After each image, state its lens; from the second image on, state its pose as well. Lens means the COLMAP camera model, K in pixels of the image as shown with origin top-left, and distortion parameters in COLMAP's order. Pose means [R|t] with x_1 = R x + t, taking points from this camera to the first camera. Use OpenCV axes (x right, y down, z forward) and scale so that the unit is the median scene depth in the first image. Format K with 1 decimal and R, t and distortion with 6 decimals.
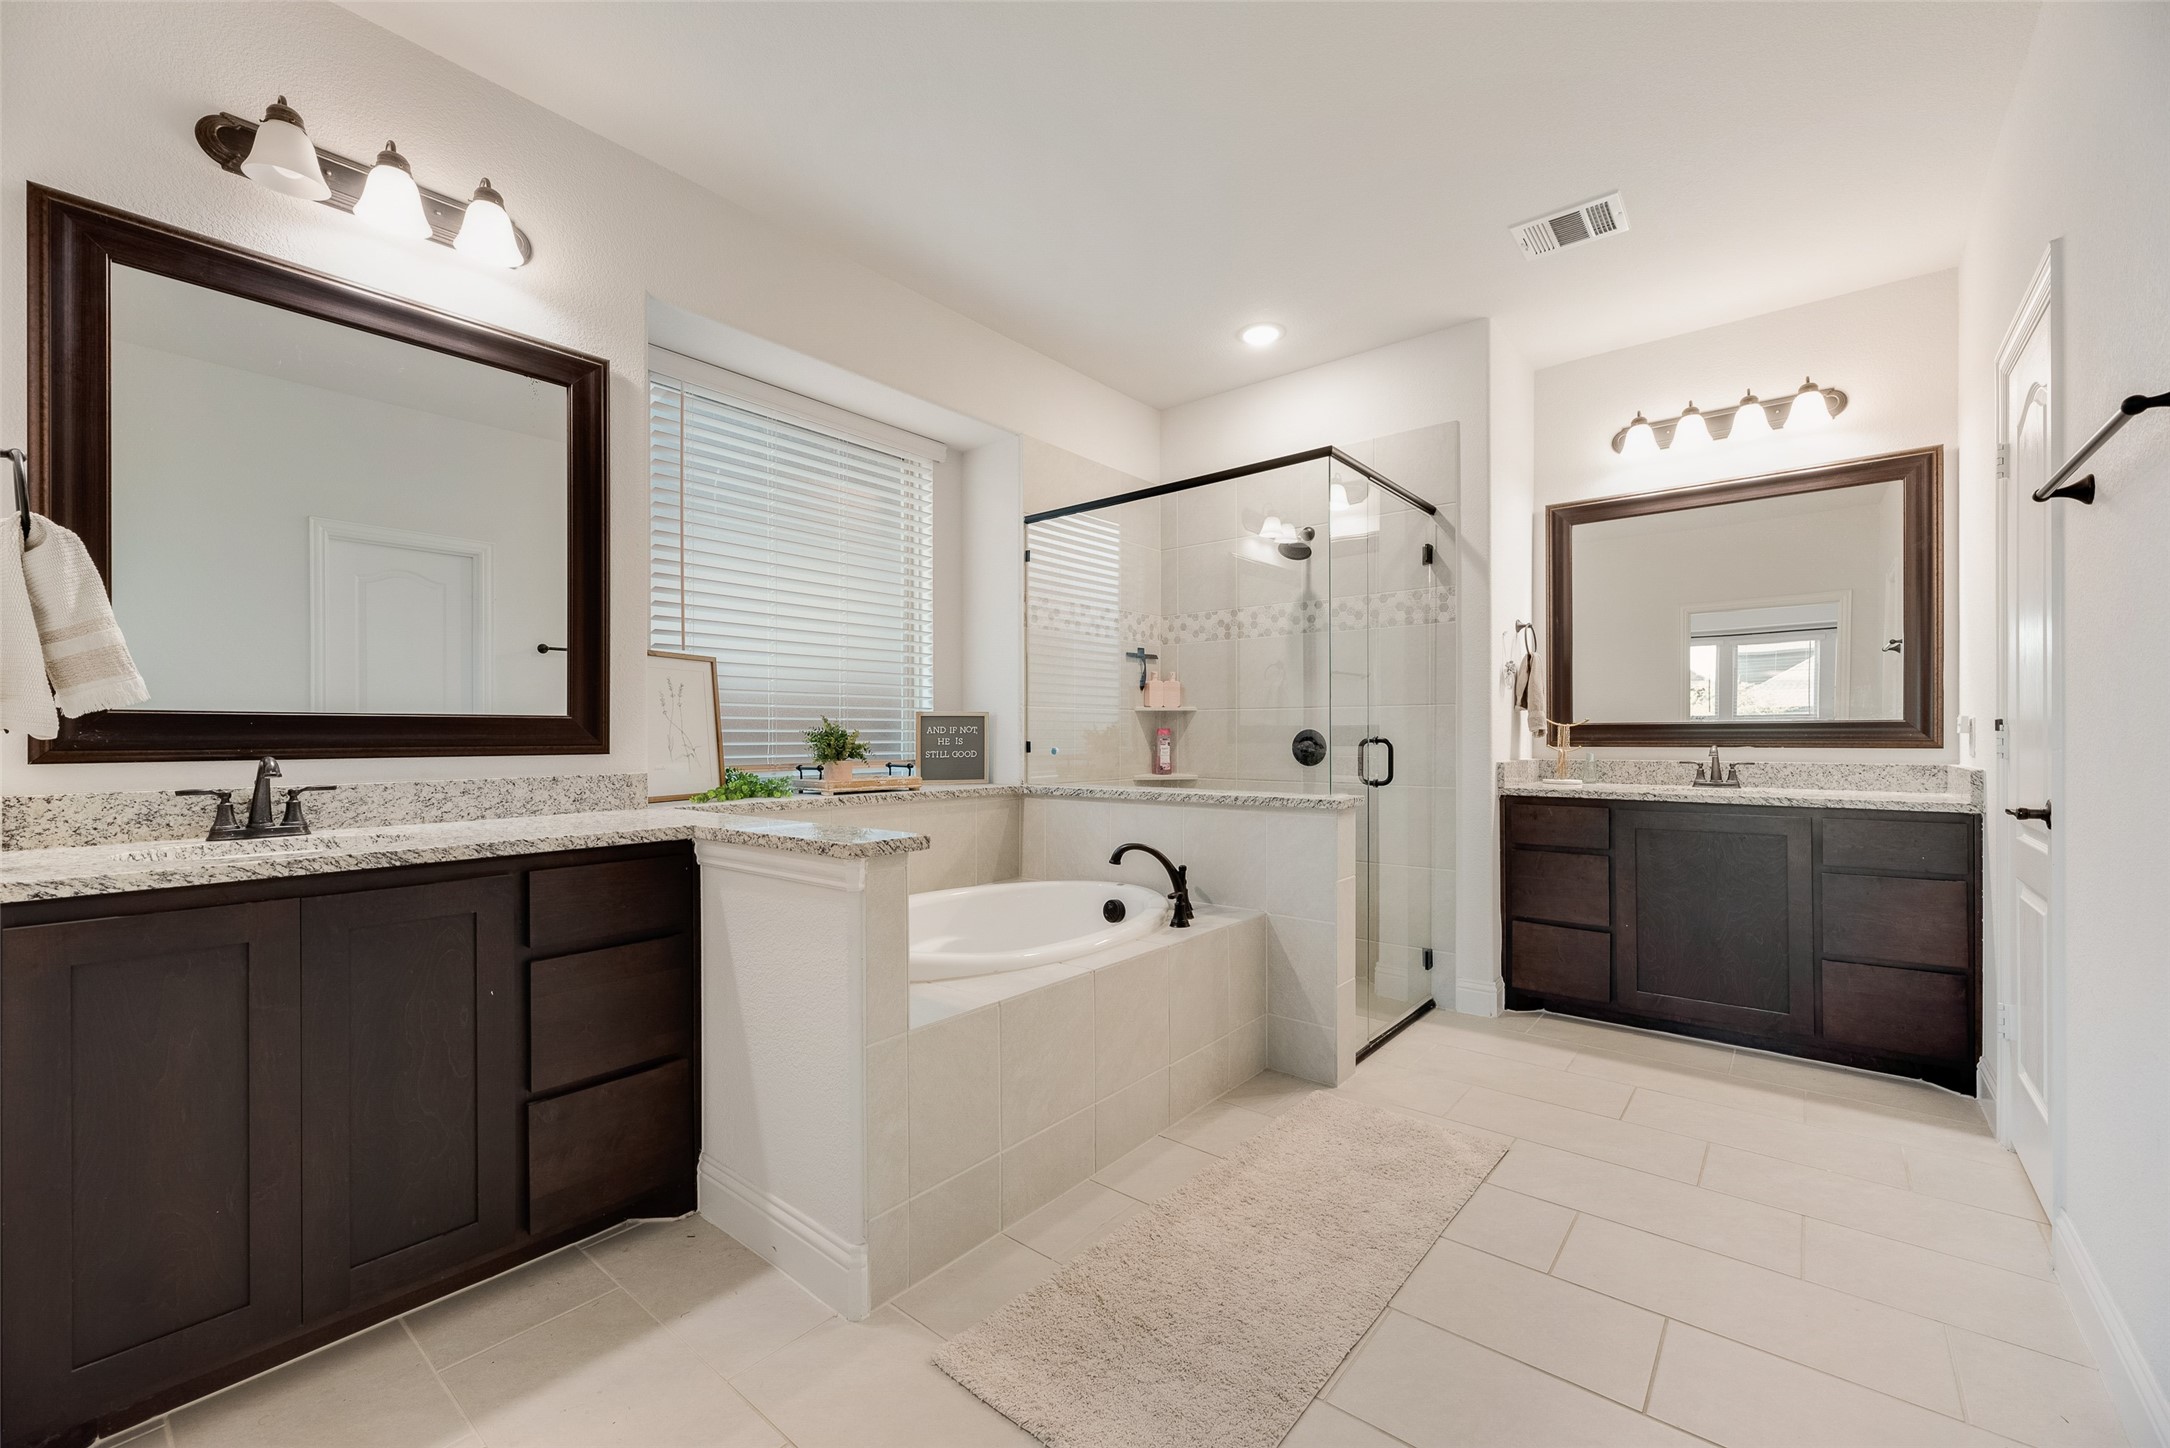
lens RADIAL K [[872.9, 0, 1078.7], [0, 872.9, 728.8], [0, 0, 1]] dist [0.003038, 0.000171]
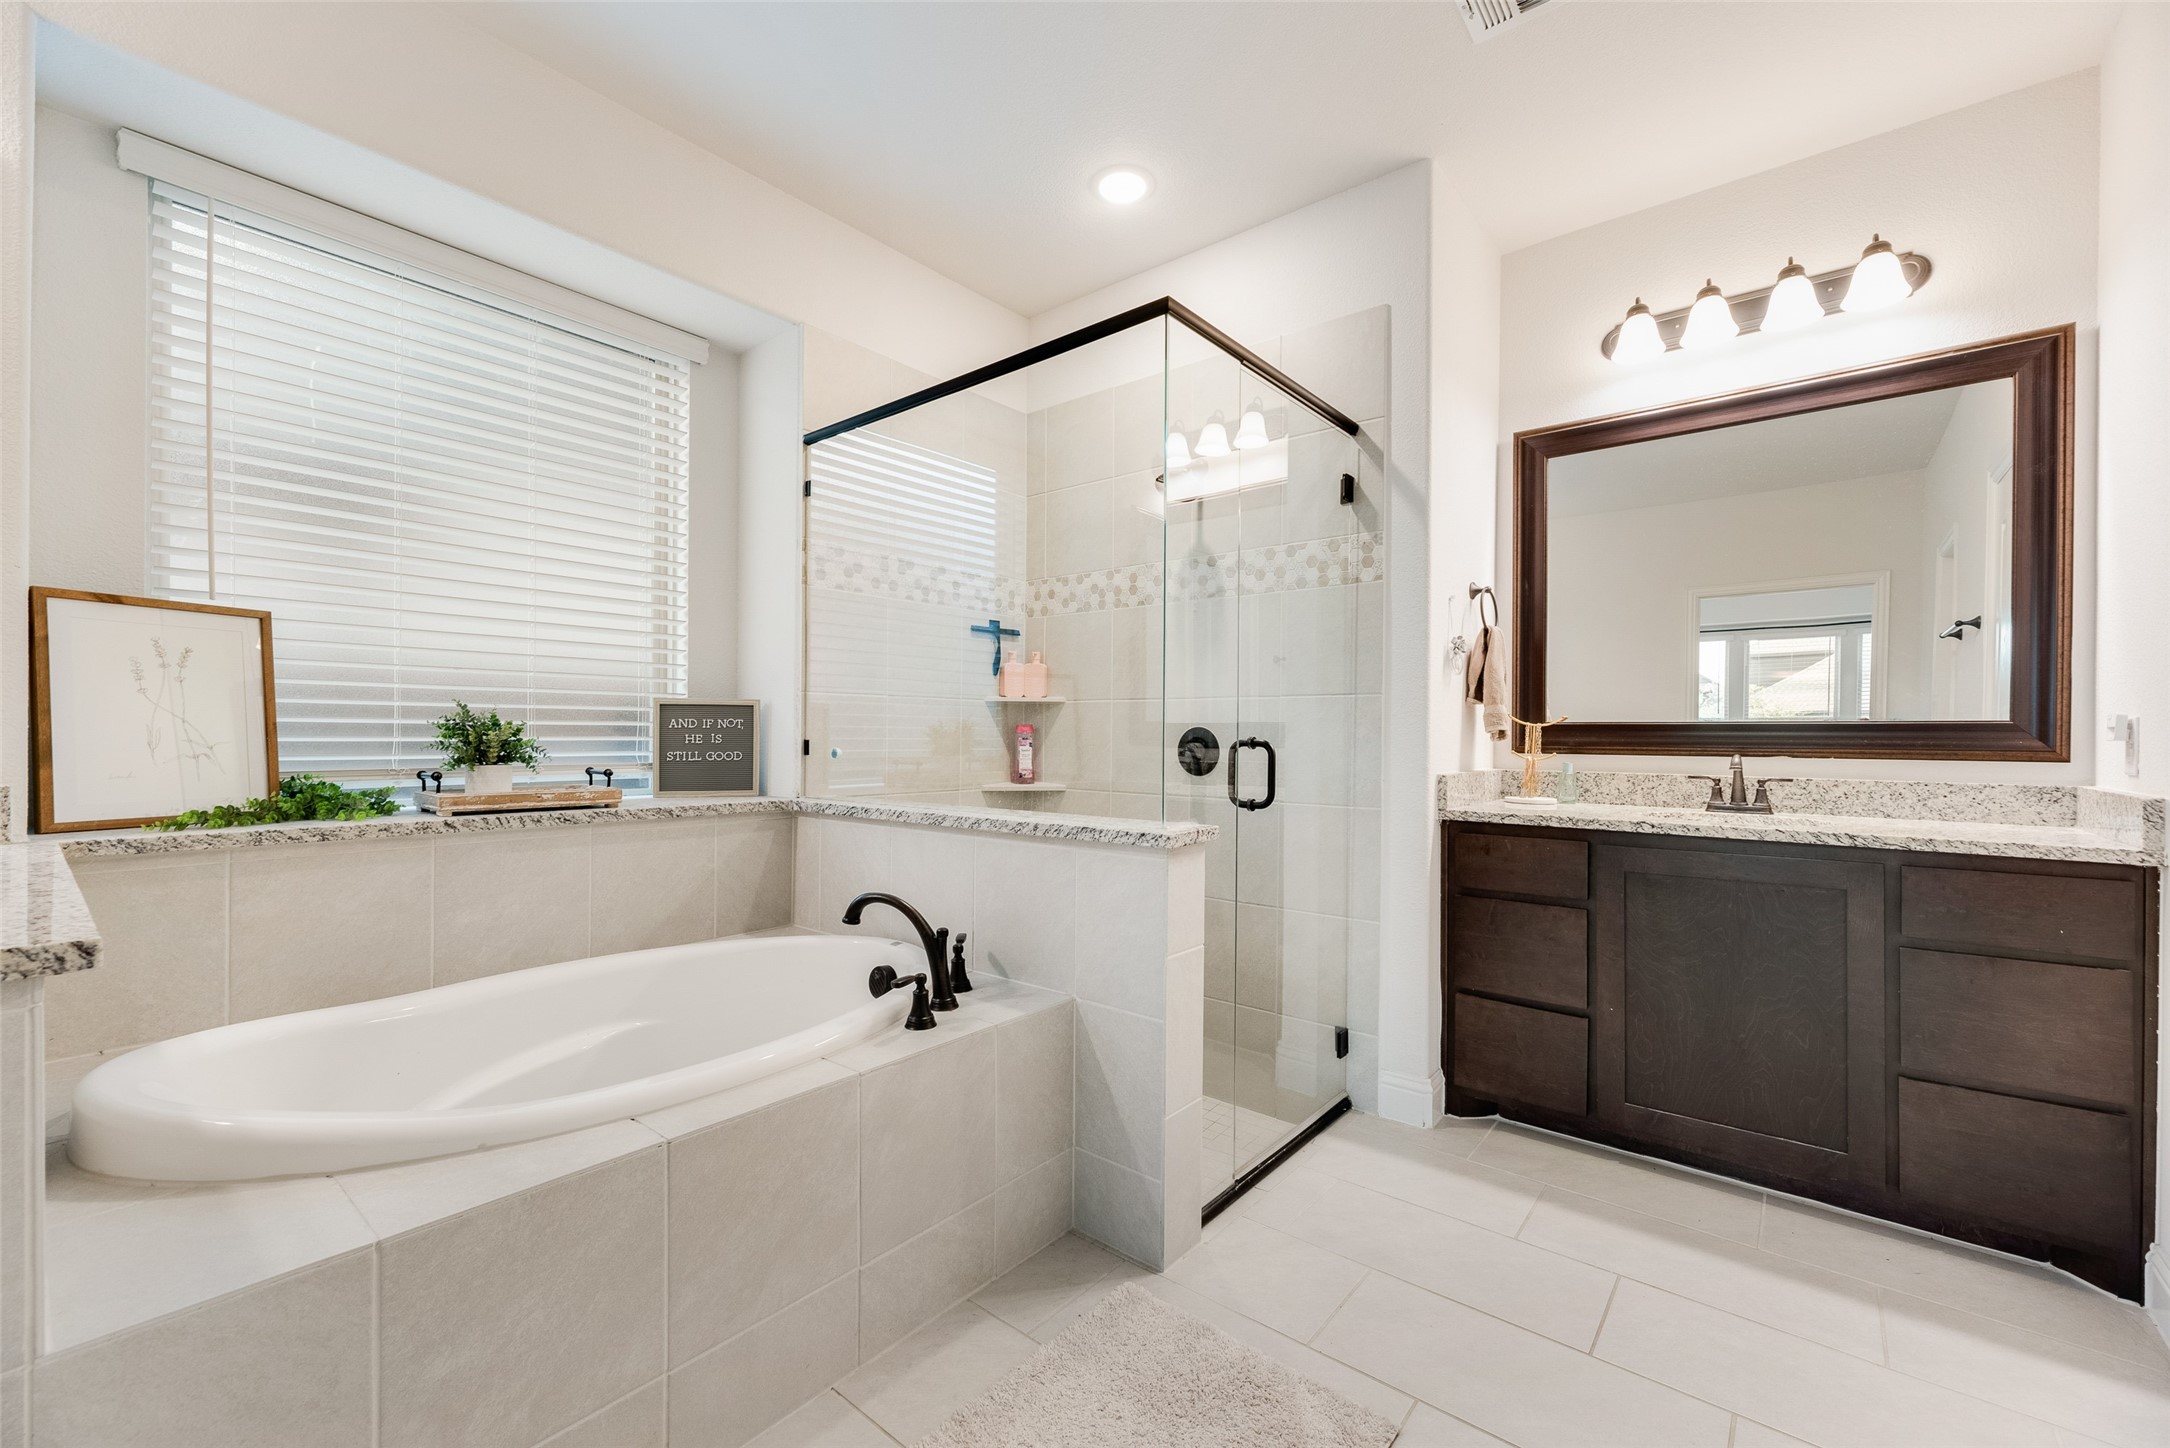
lens RADIAL K [[872.9, 0, 1085.3], [0, 872.9, 728.4], [0, 0, 1]] dist [0.003038, 0.000171]
pose [[0.999955, 0.009434, 0.000739, 0.198479], [-0.009435, 0.999954, 0.001578, 0.001603], [-0.000724, -0.001585, 0.999998, 0.293656]]
